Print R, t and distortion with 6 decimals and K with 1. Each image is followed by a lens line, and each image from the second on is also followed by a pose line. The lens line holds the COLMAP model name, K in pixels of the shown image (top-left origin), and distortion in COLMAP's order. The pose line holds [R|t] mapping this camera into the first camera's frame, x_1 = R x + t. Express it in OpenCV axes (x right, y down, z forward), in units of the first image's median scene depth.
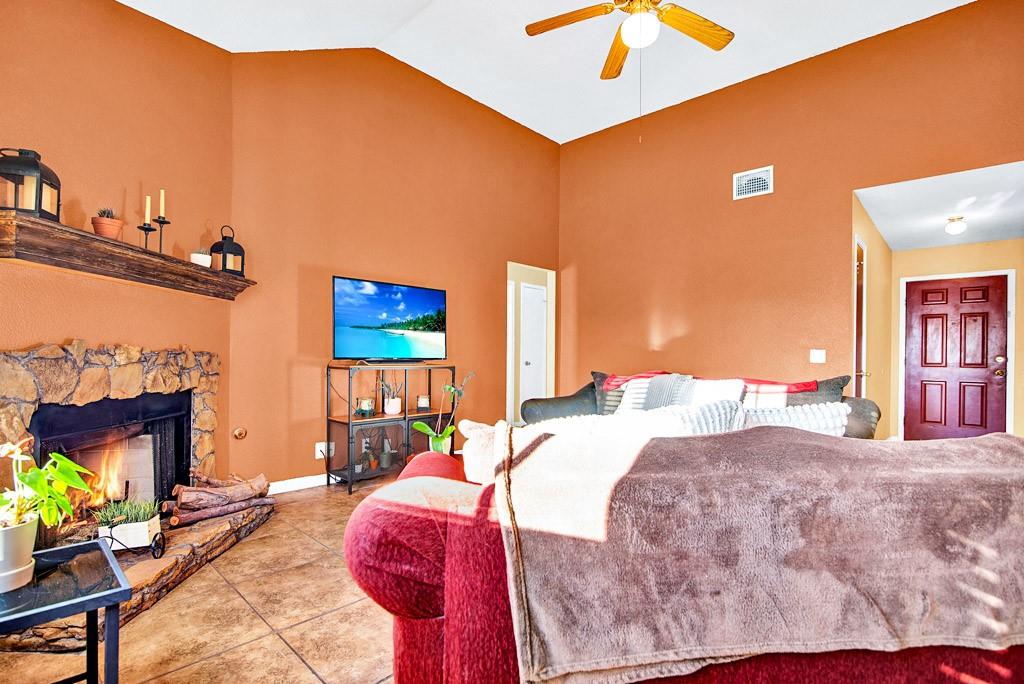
lens RADIAL K [[495.8, 0, 508.6], [0, 495.8, 352.4], [0, 0, 1]] dist [-0.005811, -0.001345]
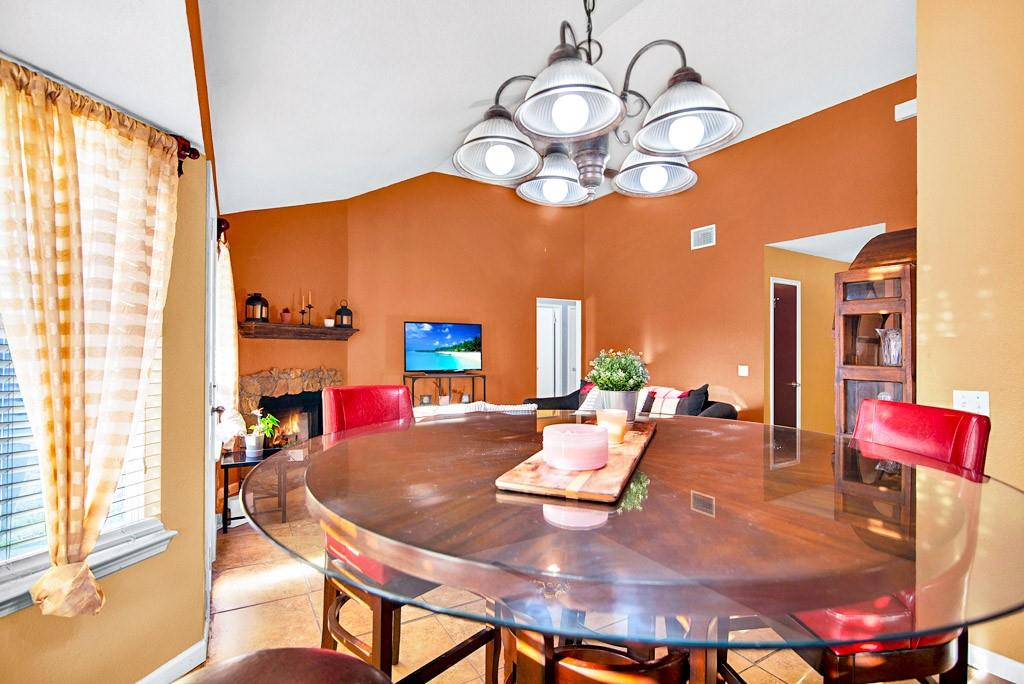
lens RADIAL K [[495.8, 0, 515.3], [0, 495.8, 346.2], [0, 0, 1]] dist [-0.005811, -0.001345]
pose [[0.964518, -0.008283, -0.263887, 0.415322], [0.007469, 0.999964, -0.004087, -0.057312], [0.263911, 0.001971, 0.964545, -0.474252]]
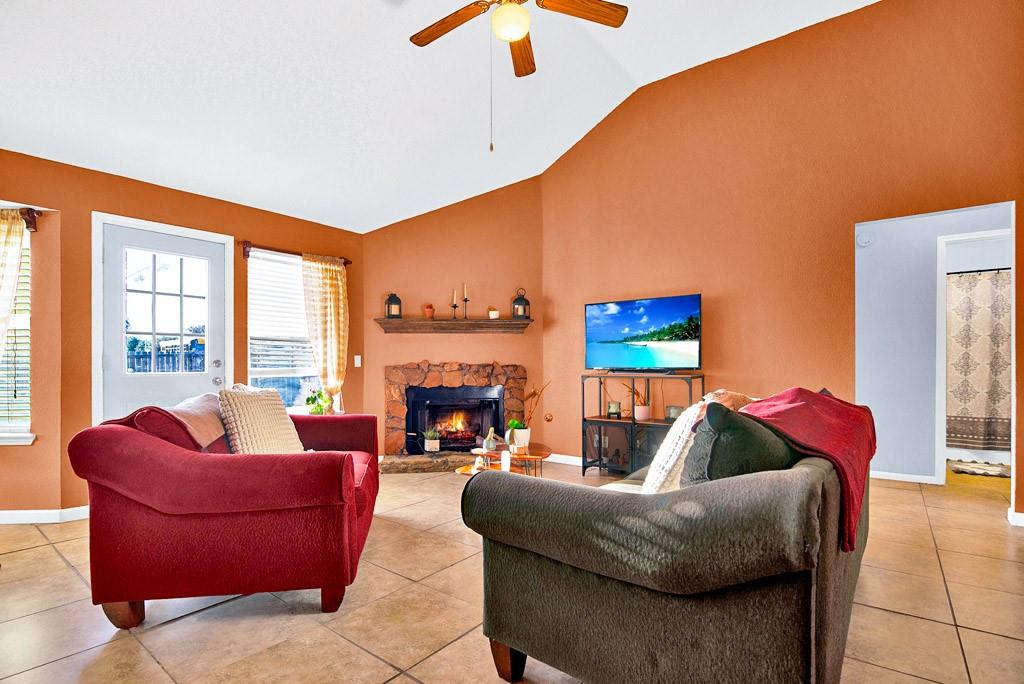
lens RADIAL K [[495.8, 0, 510.4], [0, 495.8, 368.8], [0, 0, 1]] dist [-0.005811, -0.001345]
pose [[0.087869, -0.005267, -0.996118, 0.851314], [0.009067, 0.999949, -0.004488, 0.015552], [0.996091, -0.008637, 0.087913, 0.645298]]
